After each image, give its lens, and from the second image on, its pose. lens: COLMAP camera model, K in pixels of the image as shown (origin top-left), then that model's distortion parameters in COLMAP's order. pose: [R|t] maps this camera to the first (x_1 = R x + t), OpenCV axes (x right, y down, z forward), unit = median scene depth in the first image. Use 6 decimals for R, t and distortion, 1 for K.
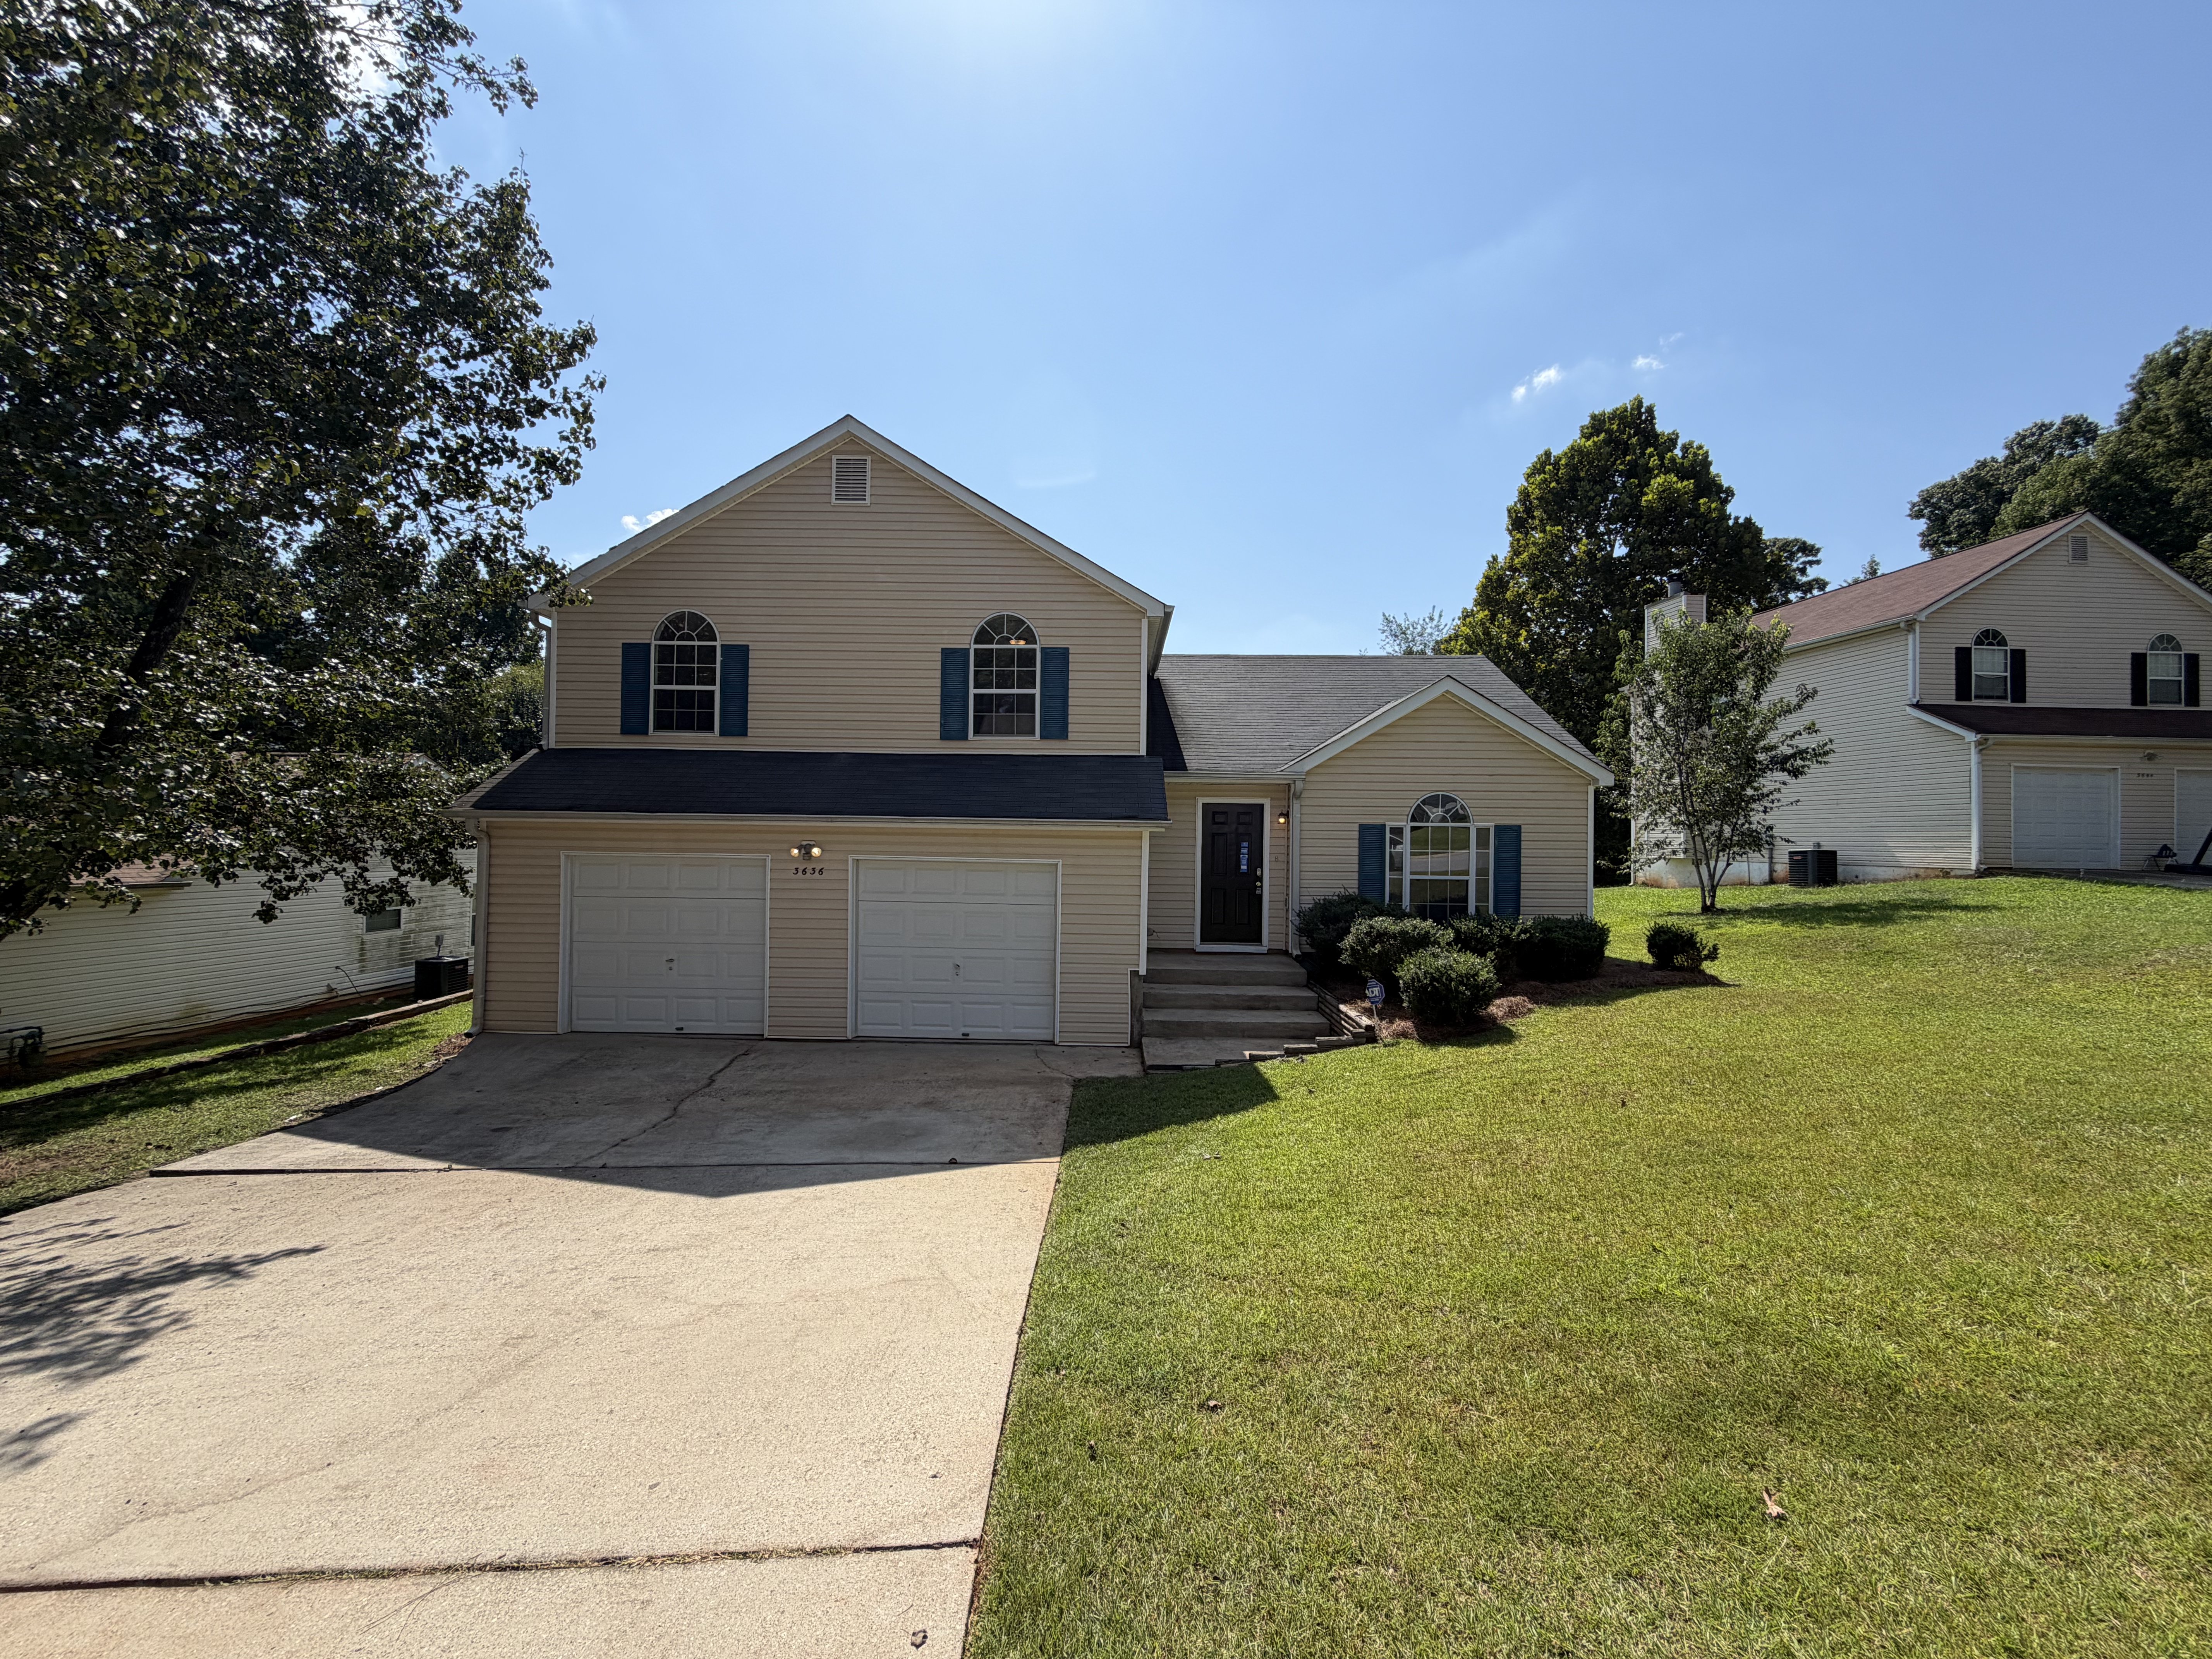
lens RADIAL K [[884.0, 0, 1104.6], [0, 884.0, 822.0], [0, 0, 1]] dist [-0.000418, -0.000209]
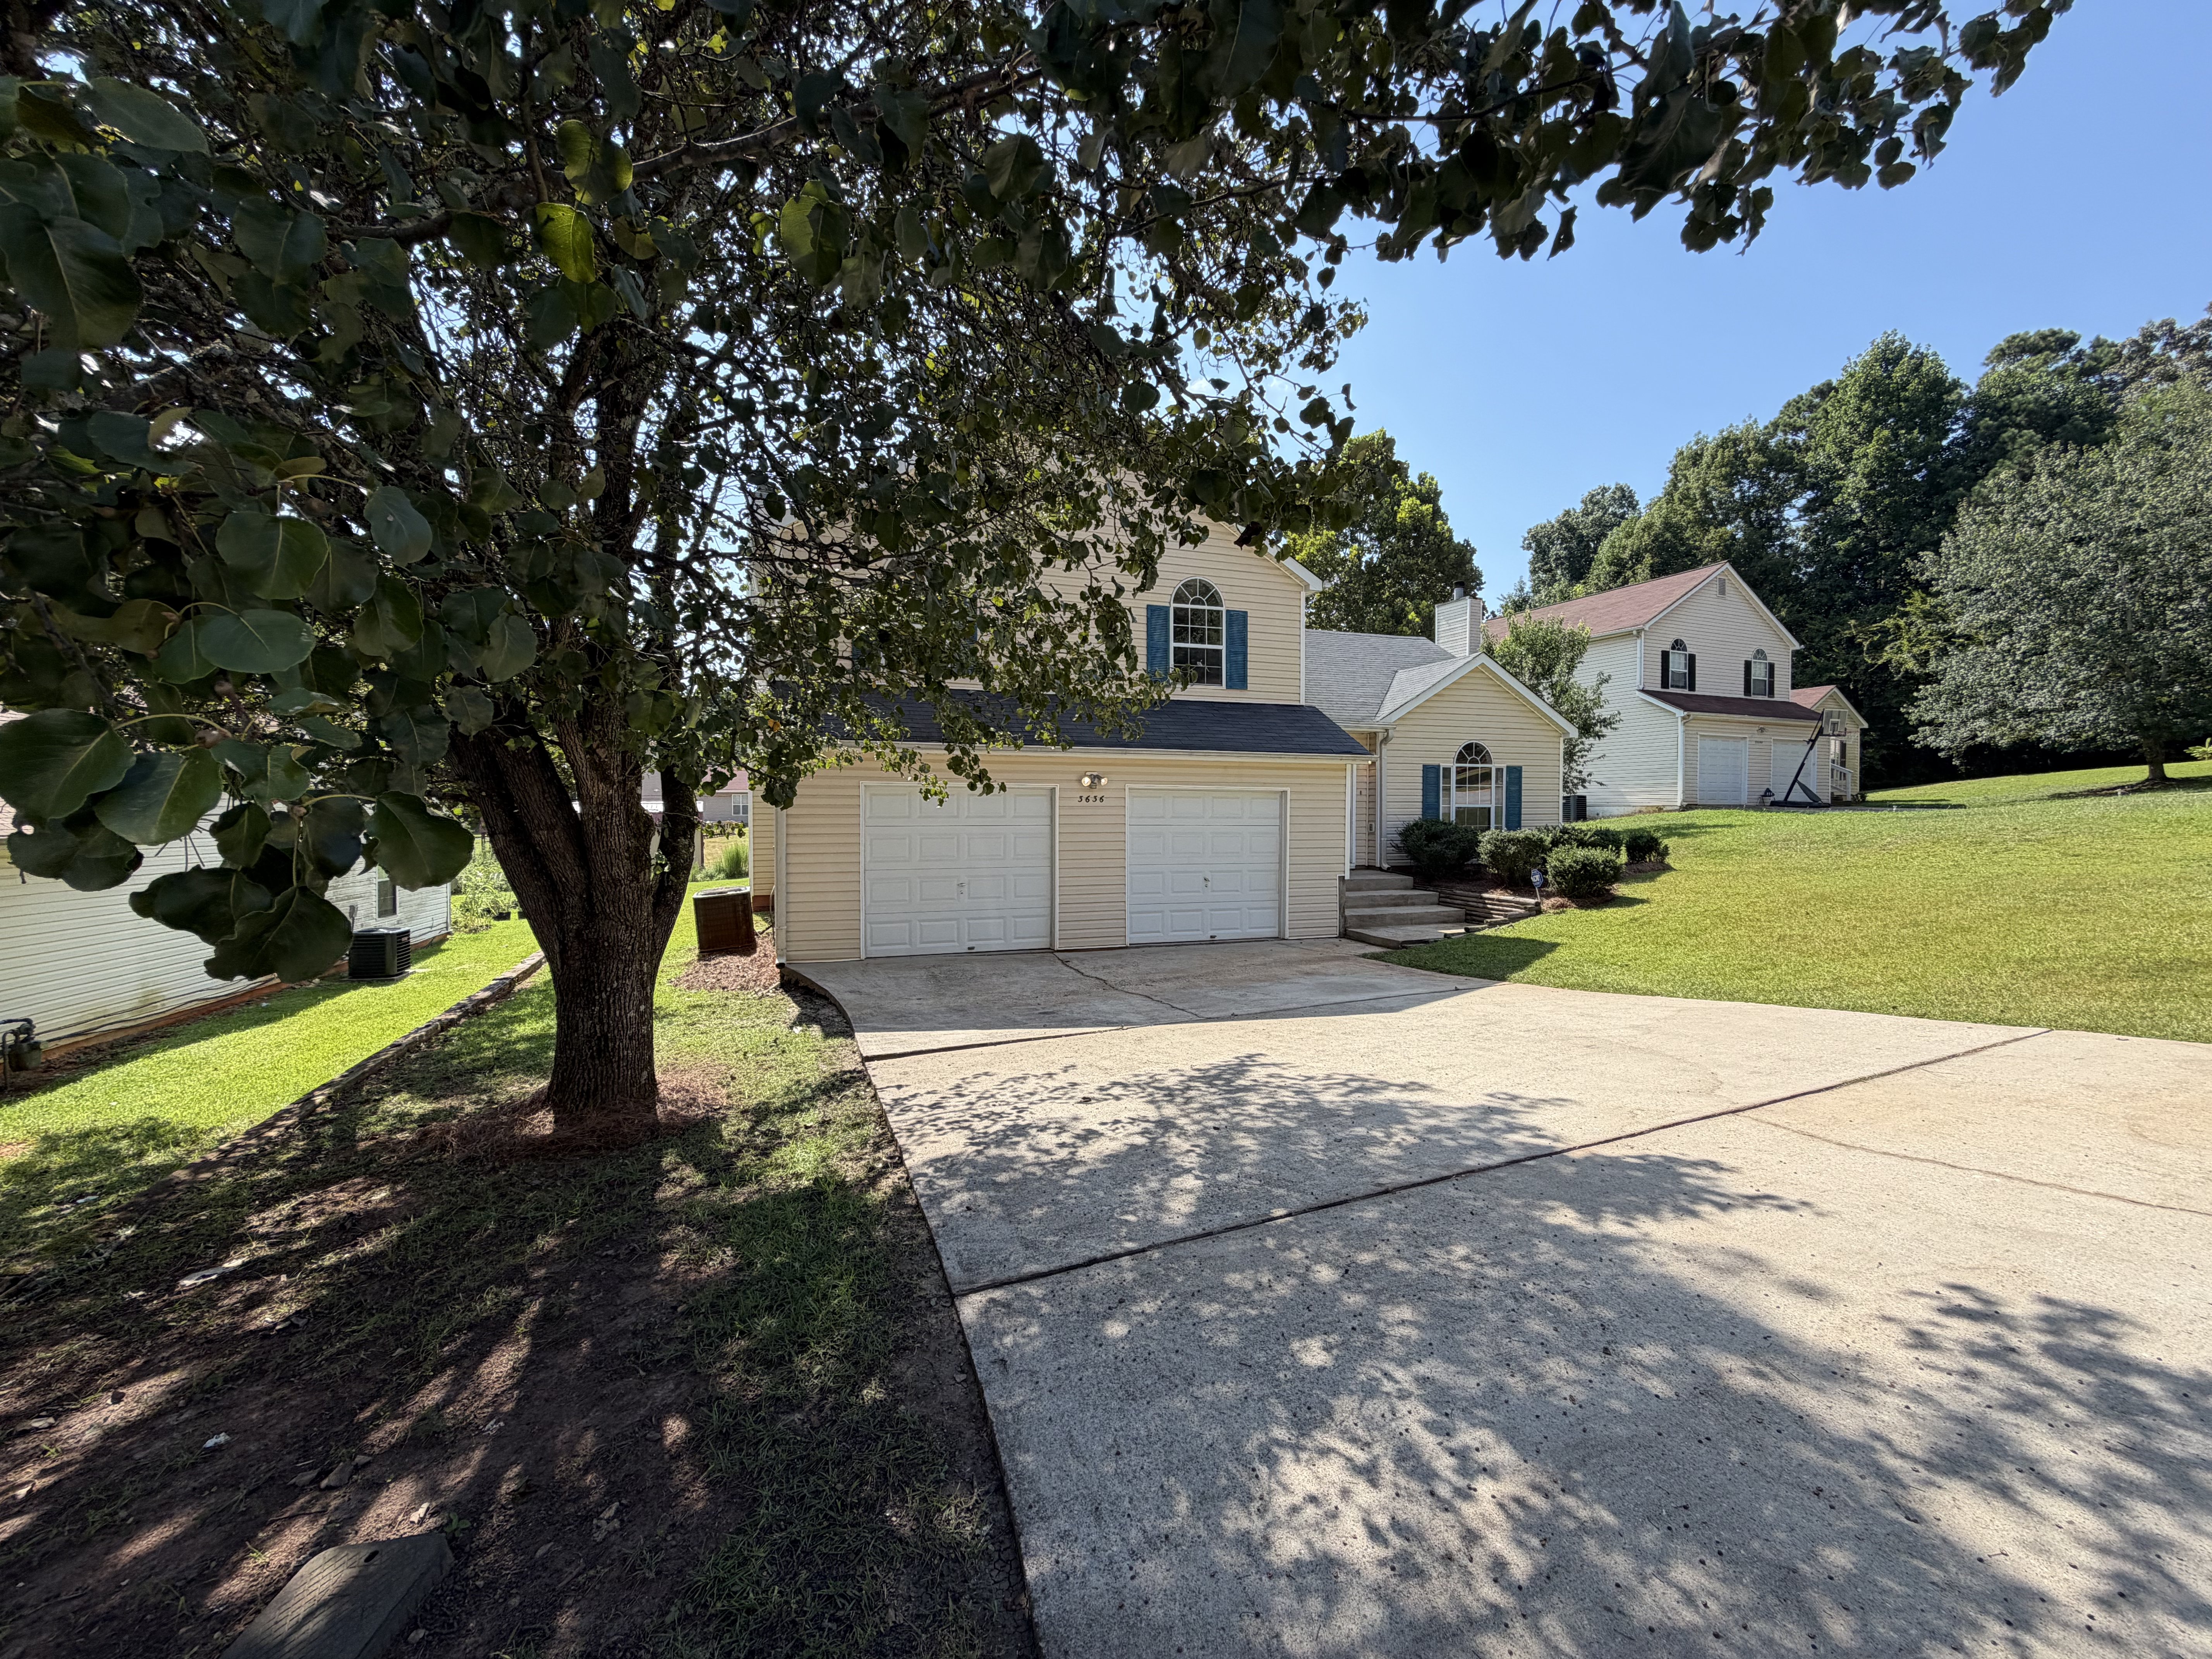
lens RADIAL K [[884.0, 0, 1108.9], [0, 884.0, 819.0], [0, 0, 1]] dist [-0.000418, -0.000209]
pose [[0.937292, -0.015764, 0.348188, -0.627242], [0.005633, 0.999531, 0.030090, 0.042577], [-0.348499, -0.026241, 0.936942, -0.047014]]
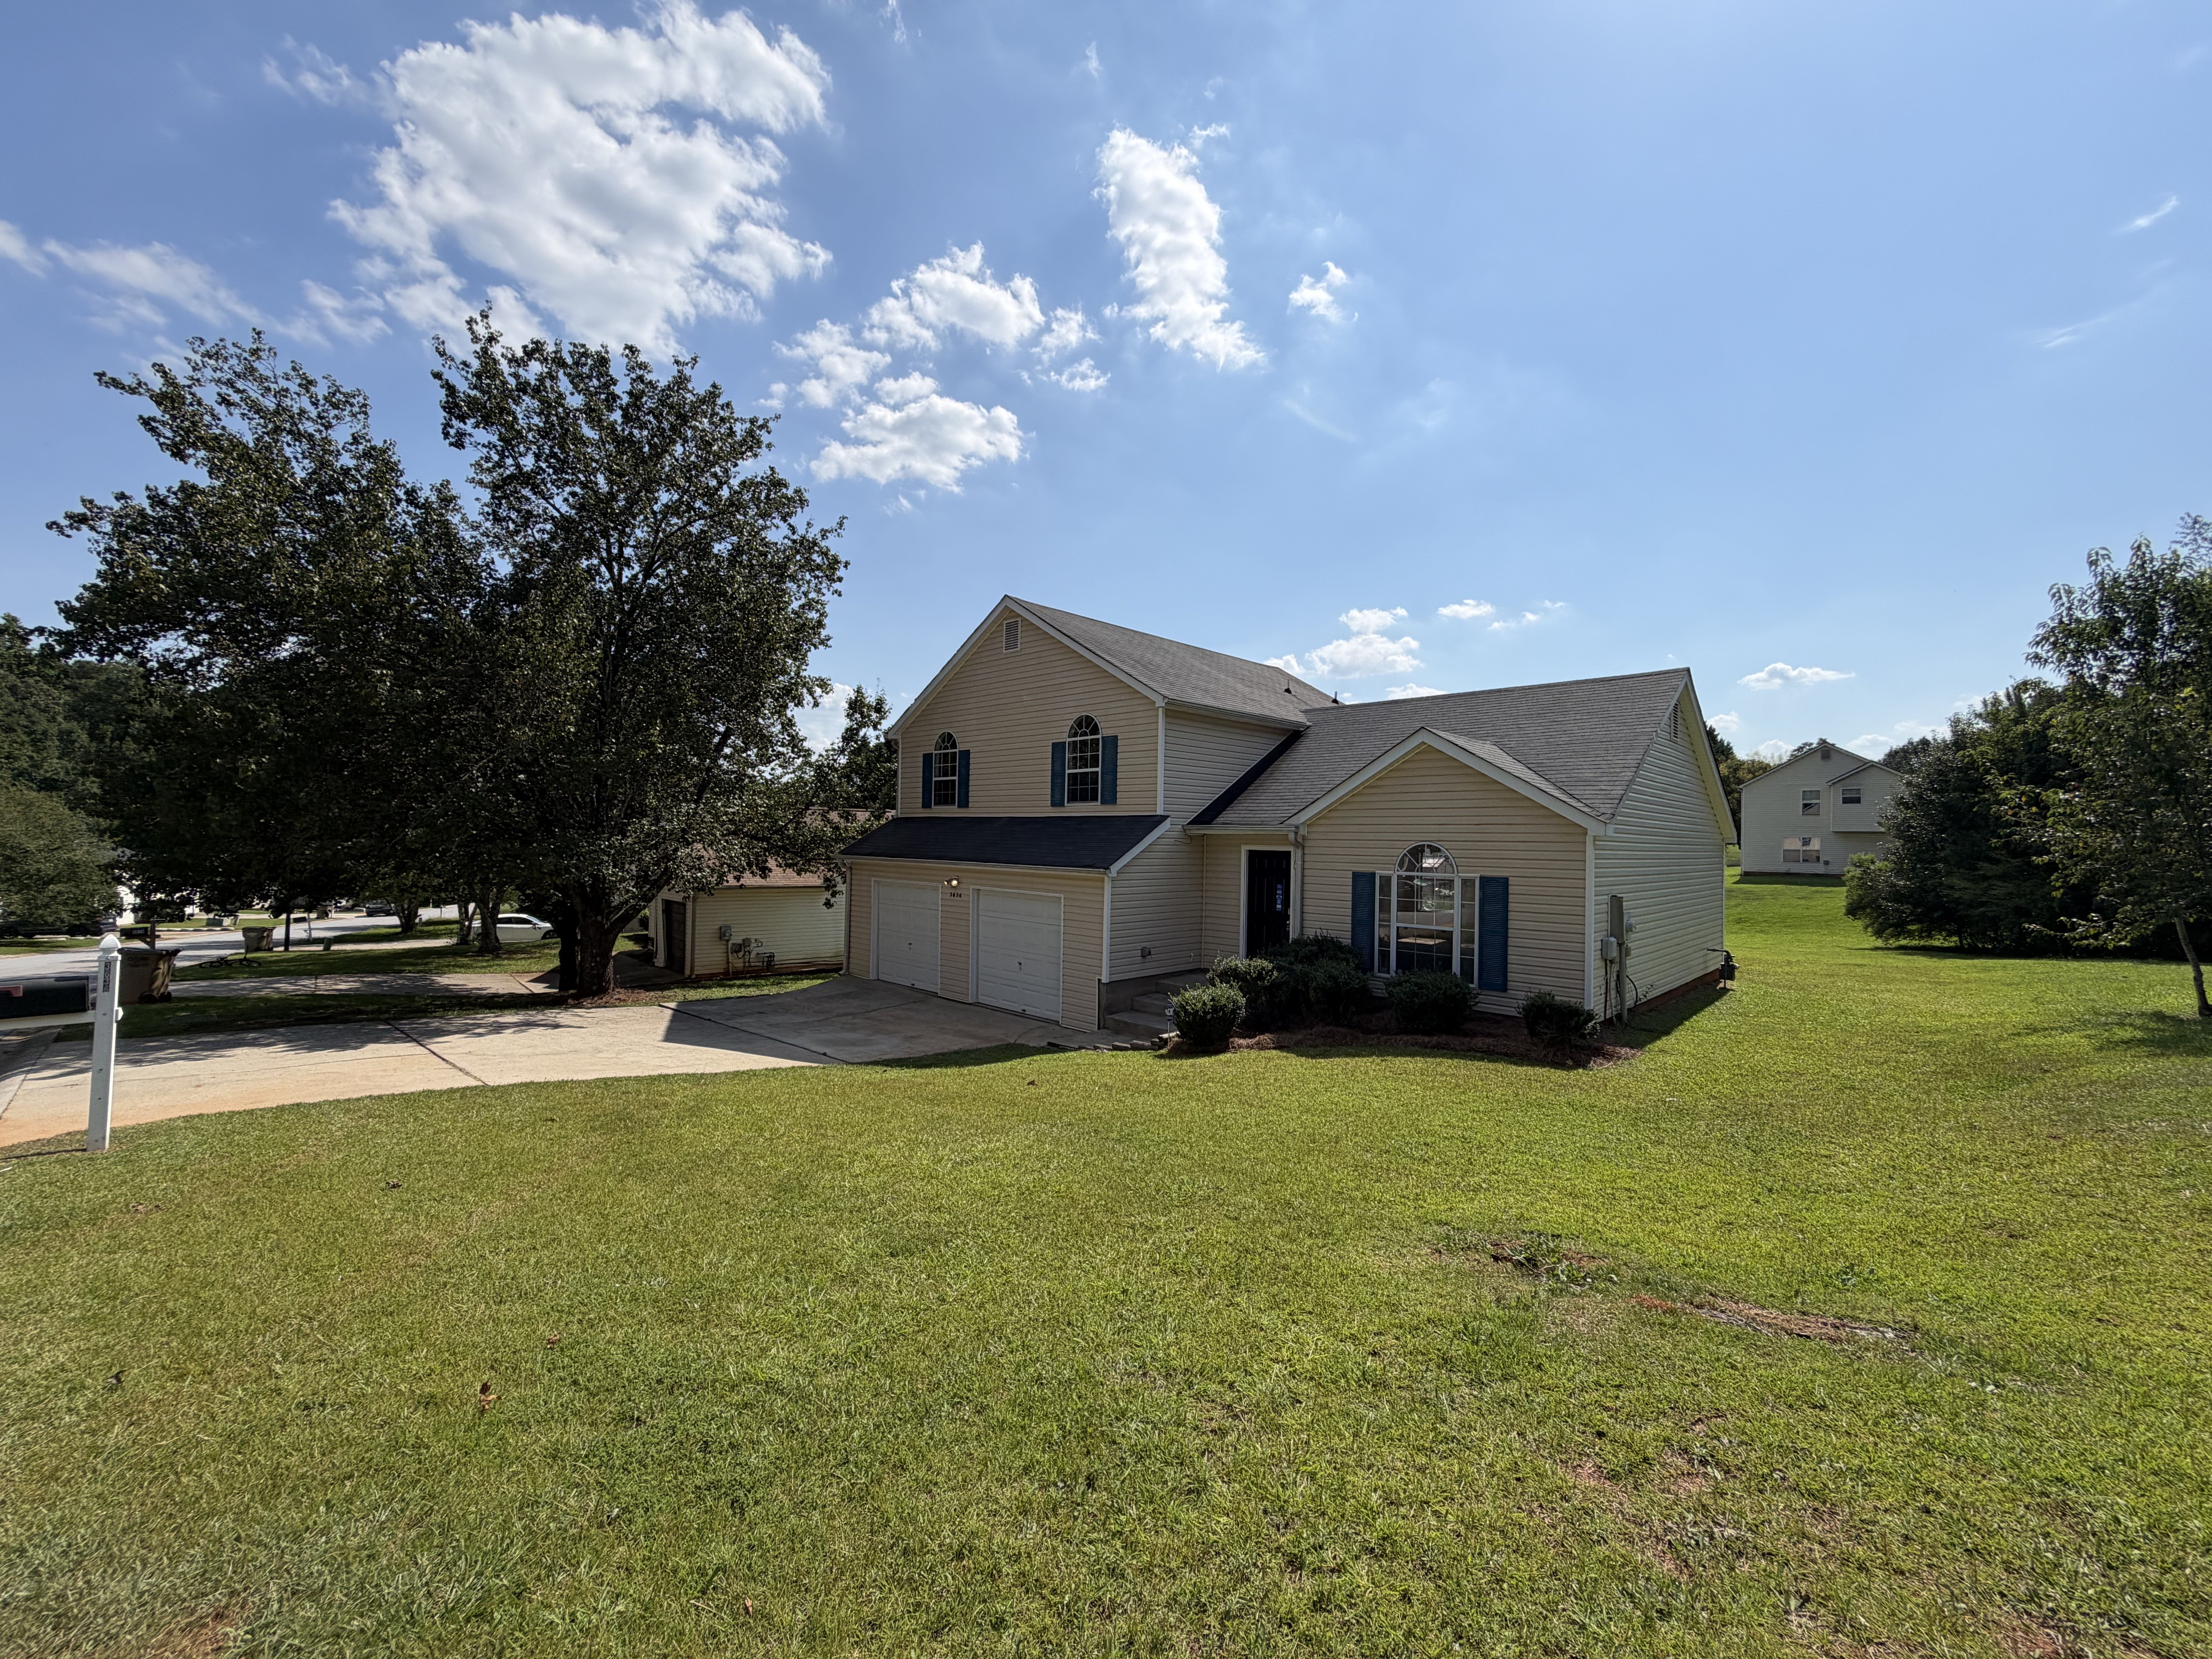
lens RADIAL K [[884.0, 0, 1108.9], [0, 884.0, 837.6], [0, 0, 1]] dist [-0.000418, -0.000209]
pose [[0.725058, -0.003591, -0.688679, 0.864222], [-0.001114, 0.999979, -0.006387, -0.034241], [0.688687, 0.005398, 0.725039, 0.028285]]
